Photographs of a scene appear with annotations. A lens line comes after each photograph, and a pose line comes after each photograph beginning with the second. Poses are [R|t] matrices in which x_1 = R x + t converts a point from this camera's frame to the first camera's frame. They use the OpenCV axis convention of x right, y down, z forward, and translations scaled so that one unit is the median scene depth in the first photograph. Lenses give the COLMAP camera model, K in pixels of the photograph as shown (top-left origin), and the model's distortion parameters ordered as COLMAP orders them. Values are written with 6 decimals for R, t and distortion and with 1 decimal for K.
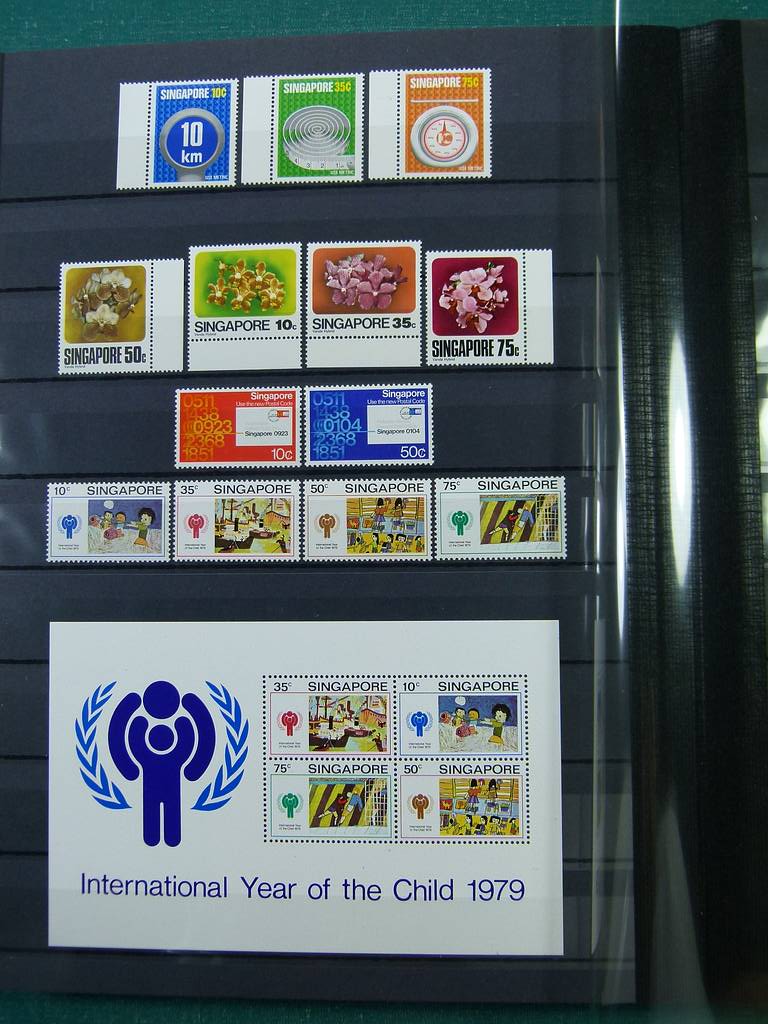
lens RADIAL K [[1052.0, 0, 384.0], [0, 1052.0, 512.0], [0, 0, 1]] dist [0.010598, -0.006174]
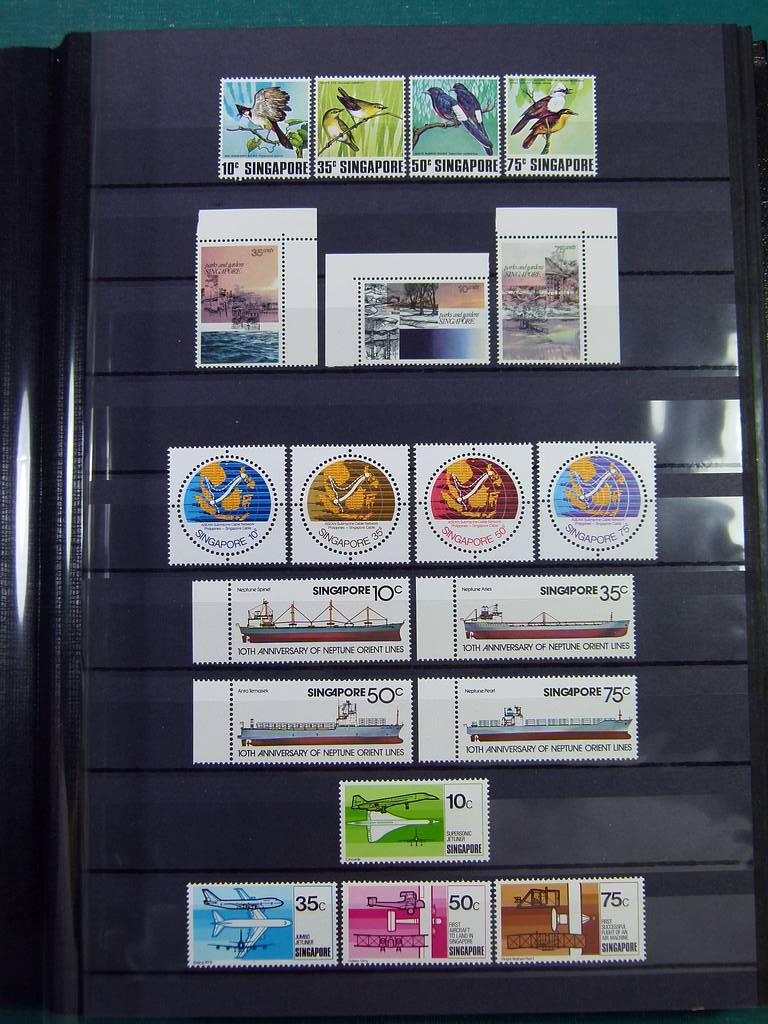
lens RADIAL K [[1052.0, 0, 384.0], [0, 1052.0, 512.0], [0, 0, 1]] dist [0.010598, -0.006174]
pose [[0.998774, -0.003622, 0.049370, -0.178711], [0.003923, 0.999974, -0.005996, 0.006162], [-0.049347, 0.006182, 0.998763, 0.034548]]
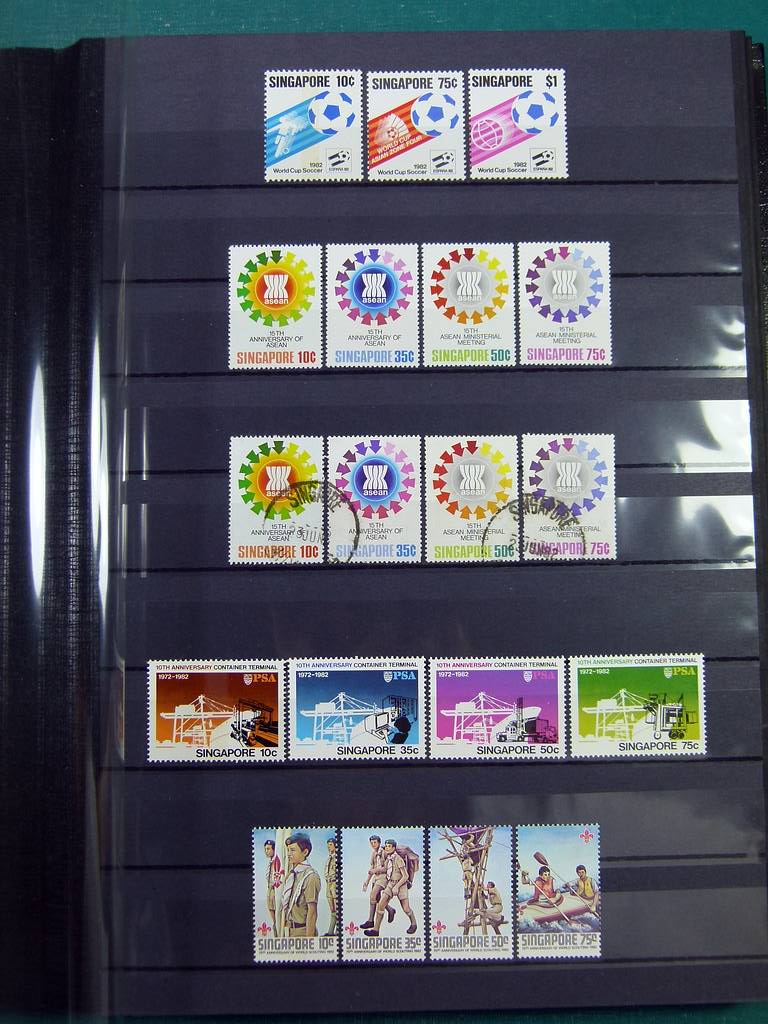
lens RADIAL K [[1044.4, 0, 384.0], [0, 1044.4, 512.0], [0, 0, 1]] dist [0.003154, 0.035109]
pose [[0.997761, -0.005718, 0.066631, -0.220403], [0.006079, 0.999968, -0.005215, 0.005961], [-0.066599, 0.005608, 0.997764, 0.034336]]
